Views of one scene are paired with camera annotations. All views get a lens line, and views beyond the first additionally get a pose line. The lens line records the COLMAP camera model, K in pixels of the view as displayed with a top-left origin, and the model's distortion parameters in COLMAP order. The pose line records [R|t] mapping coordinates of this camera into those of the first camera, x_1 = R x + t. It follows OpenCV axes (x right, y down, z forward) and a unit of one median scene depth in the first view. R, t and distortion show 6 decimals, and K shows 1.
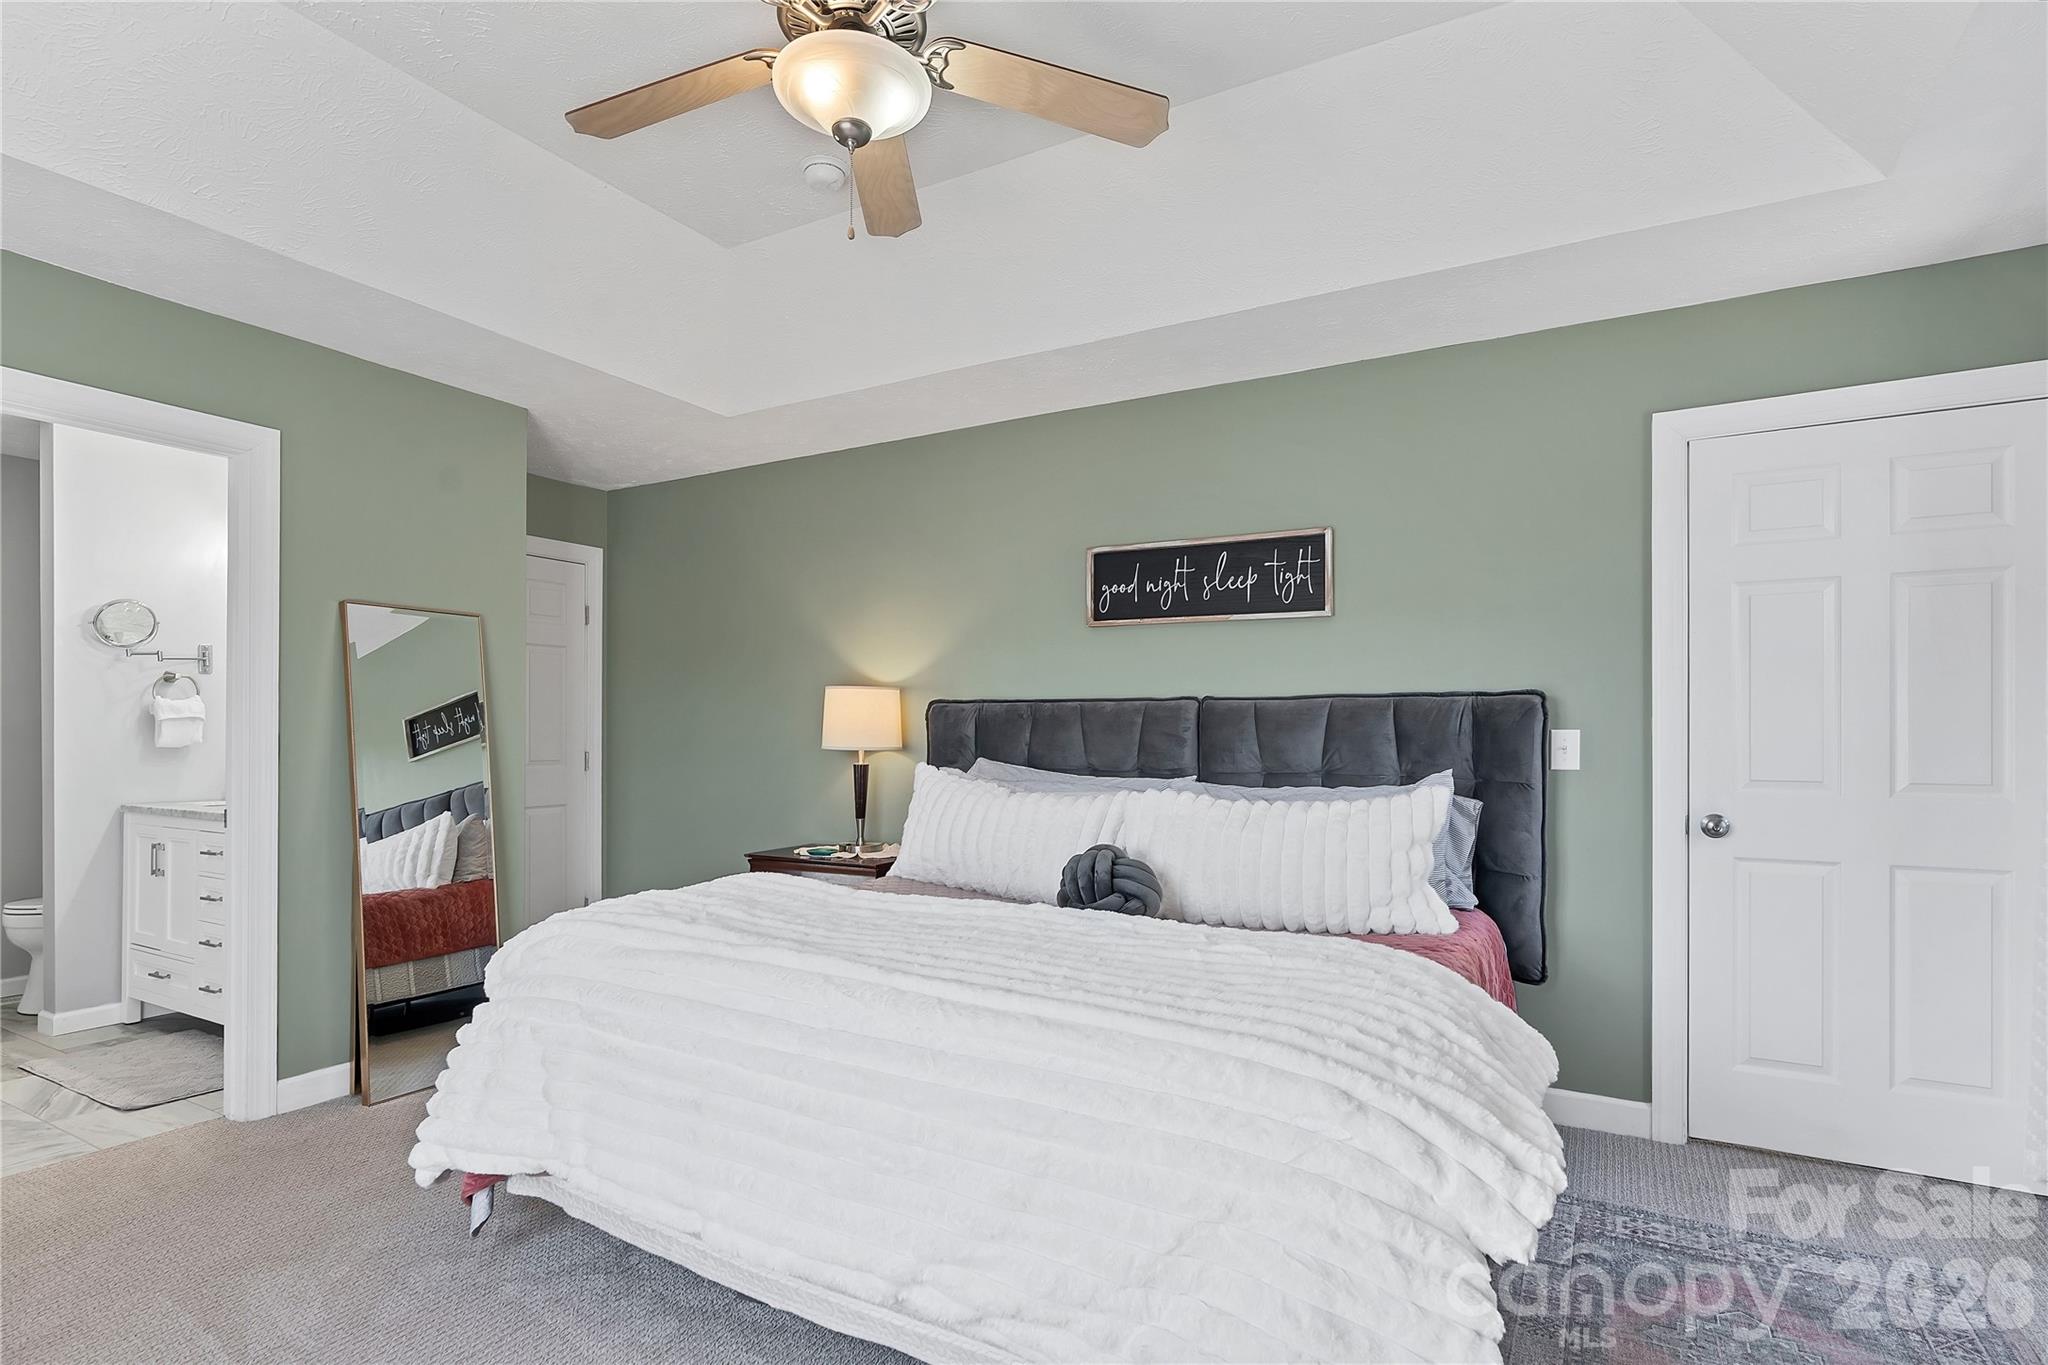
lens RADIAL K [[1041.1, 0, 1021.6], [0, 1041.1, 728.8], [0, 0, 1]] dist [0.000558, -0.000294]
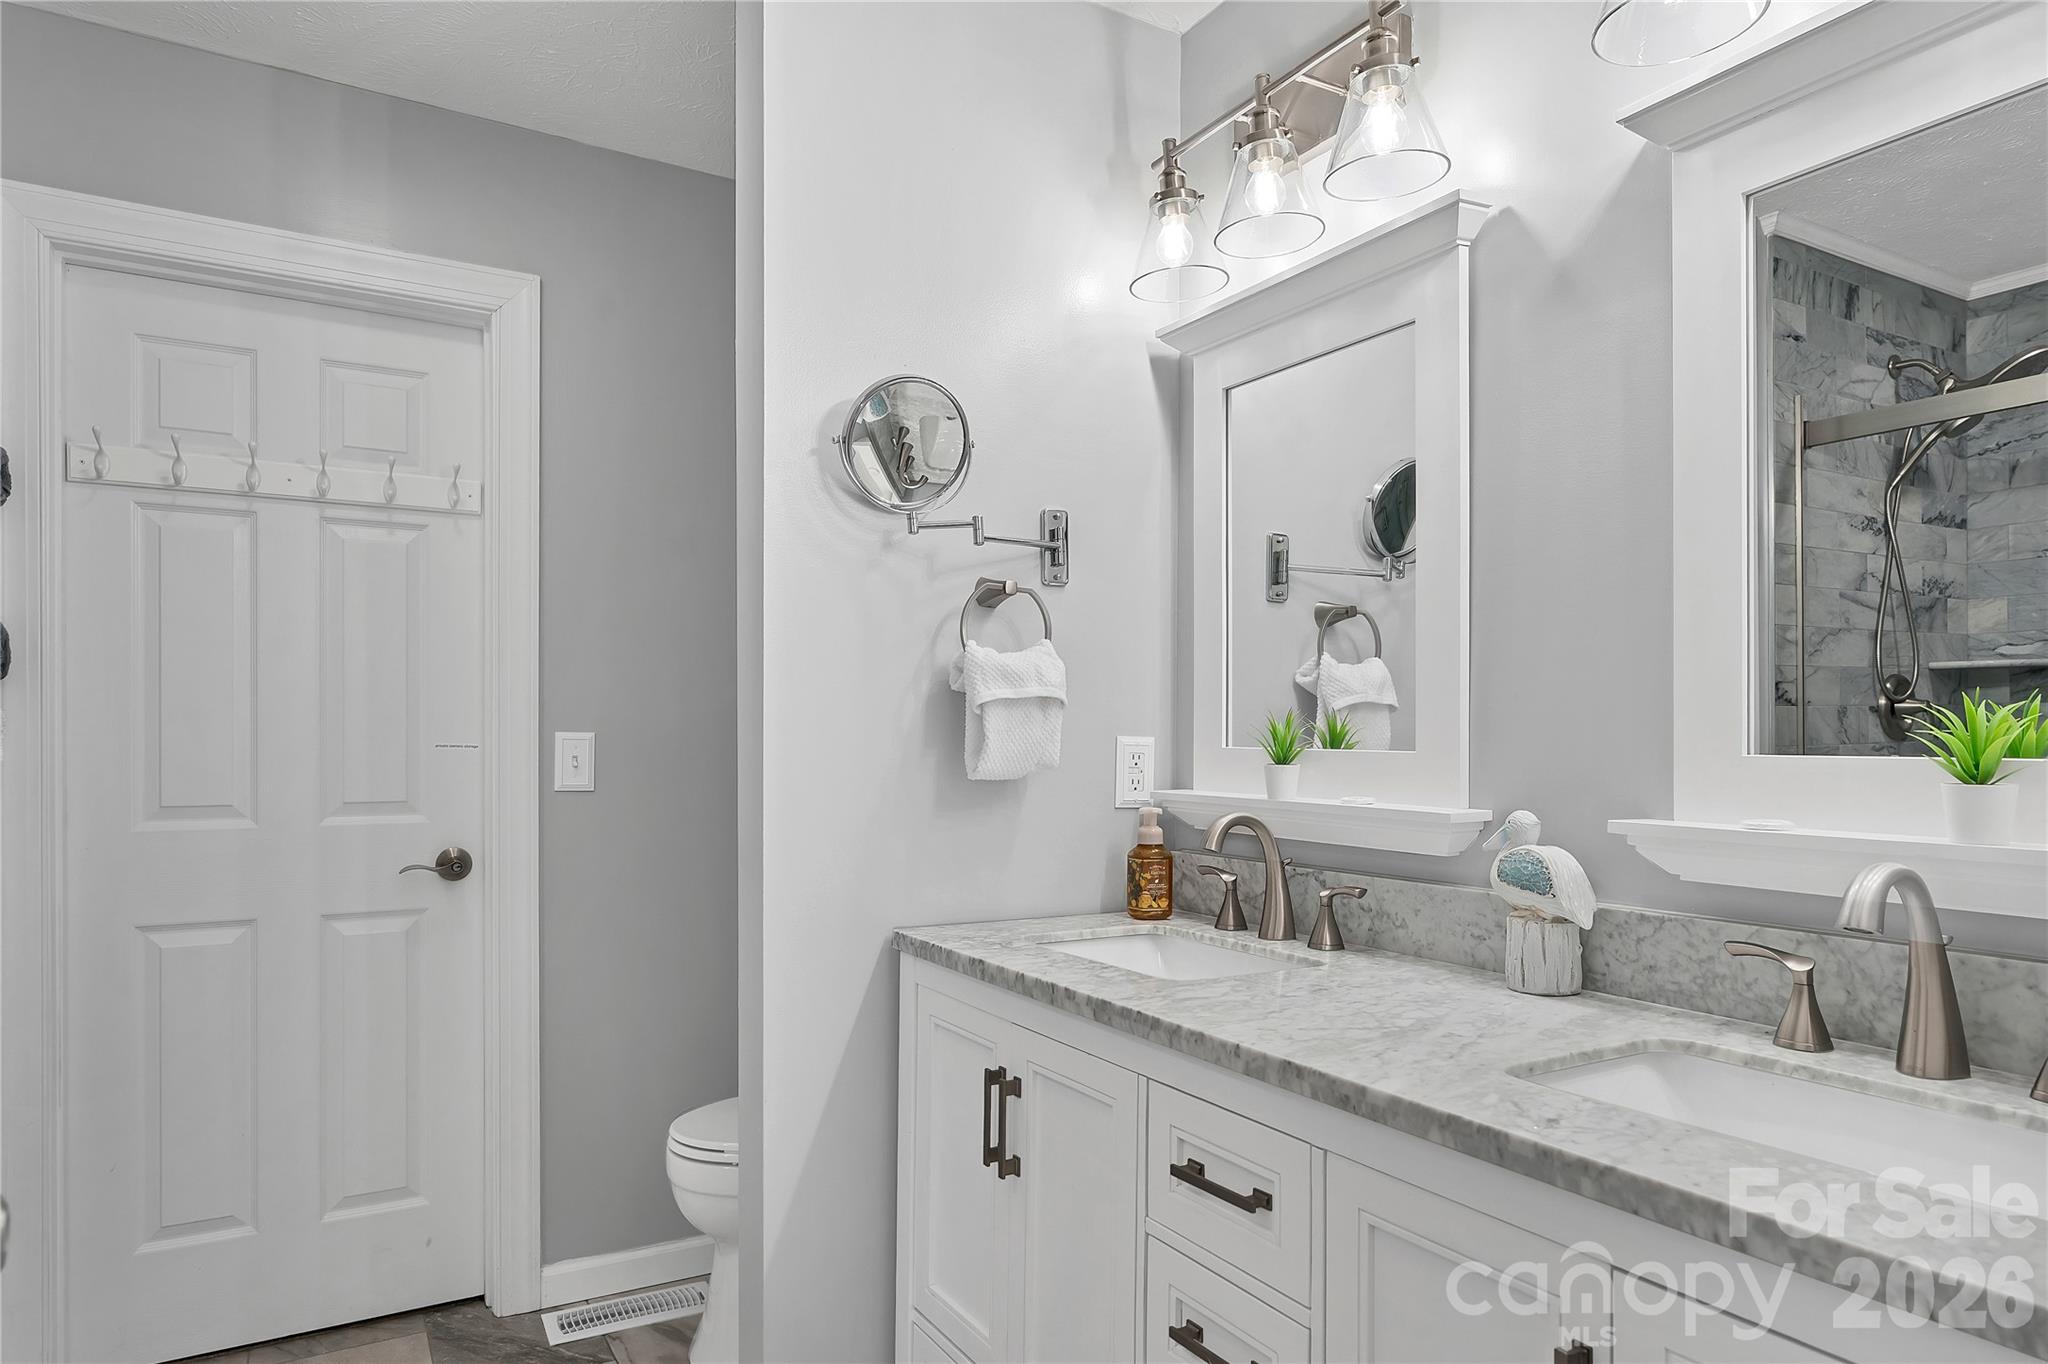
lens RADIAL K [[1241.4, 0, 1021.4], [0, 1241.4, 733.9], [0, 0, 1]] dist [-0.001966, -0.001004]
pose [[0.865940, -0.001043, -0.500148, -0.590270], [0.000349, 0.999999, -0.001481, 0.002683], [0.500148, 0.001108, 0.865939, 0.622550]]
